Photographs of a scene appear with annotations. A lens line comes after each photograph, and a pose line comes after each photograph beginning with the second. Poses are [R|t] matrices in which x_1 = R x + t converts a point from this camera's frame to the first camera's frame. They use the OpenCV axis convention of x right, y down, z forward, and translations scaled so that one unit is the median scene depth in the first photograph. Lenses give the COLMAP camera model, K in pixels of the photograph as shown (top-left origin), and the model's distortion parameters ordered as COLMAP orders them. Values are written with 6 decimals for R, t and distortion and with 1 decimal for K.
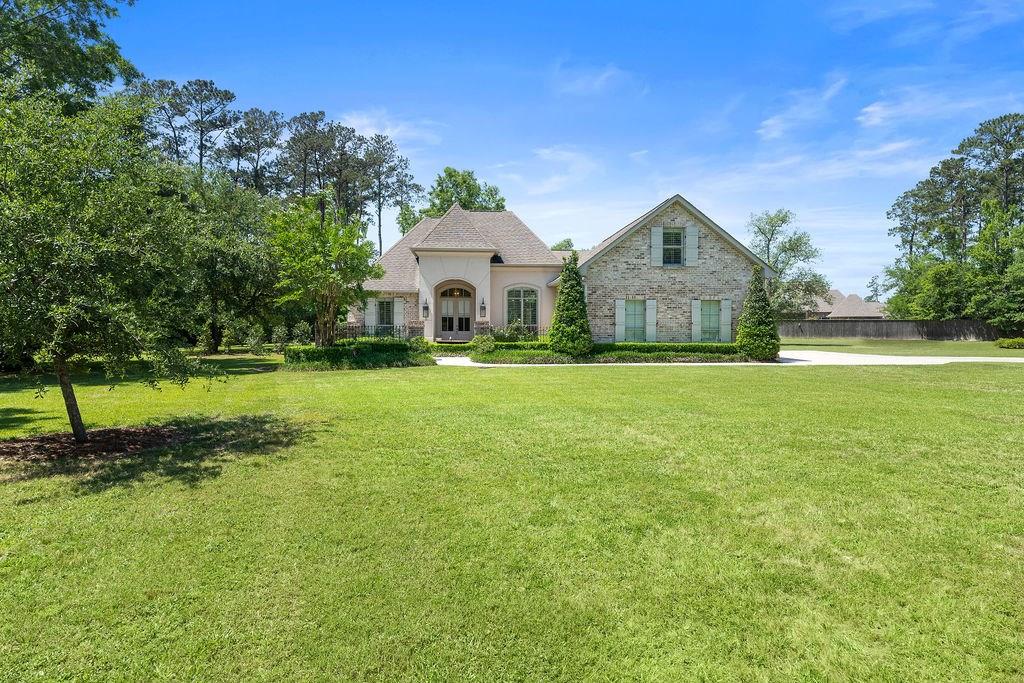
lens RADIAL K [[603.8, 0, 512.0], [0, 603.8, 341.5], [0, 0, 1]] dist [-0.004369, -0.000569]
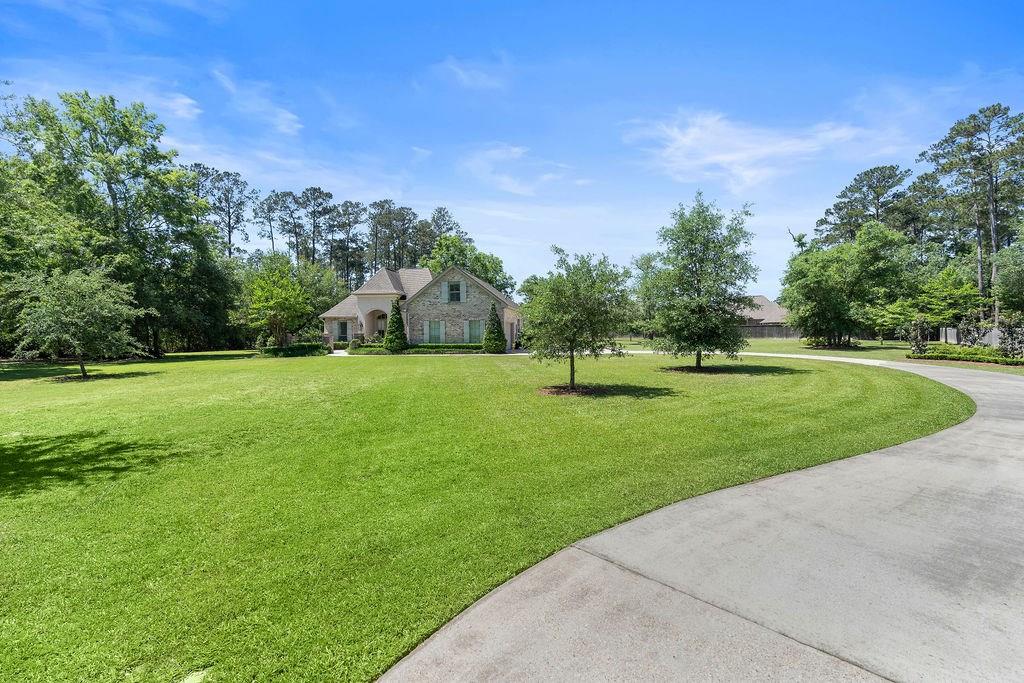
lens RADIAL K [[450.9, 0, 517.5], [0, 450.9, 339.8], [0, 0, 1]] dist [0.001491, 0.000167]
pose [[0.983871, -0.008805, -0.178661, 0.556767], [0.007548, 0.999942, -0.007709, 0.002127], [0.178718, 0.006236, 0.983880, -0.262320]]
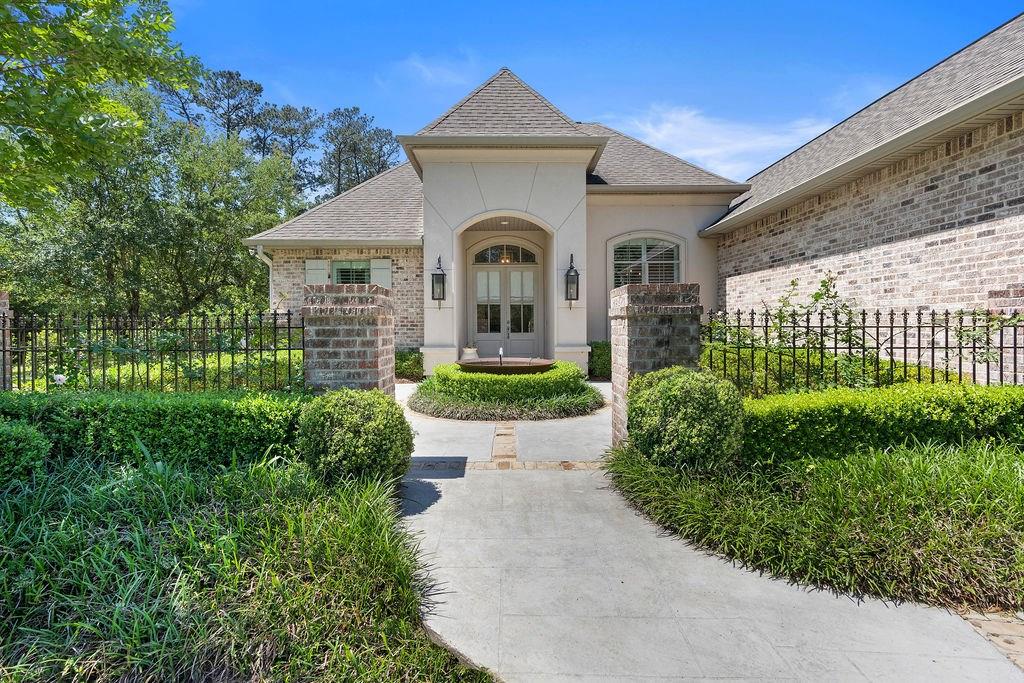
lens RADIAL K [[450.9, 0, 517.5], [0, 450.9, 339.8], [0, 0, 1]] dist [0.001491, 0.000167]
pose [[0.999325, -0.006111, -0.036229, -0.073397], [0.006021, 0.999978, -0.002619, -0.010749], [0.036244, 0.002399, 0.999340, 0.662004]]
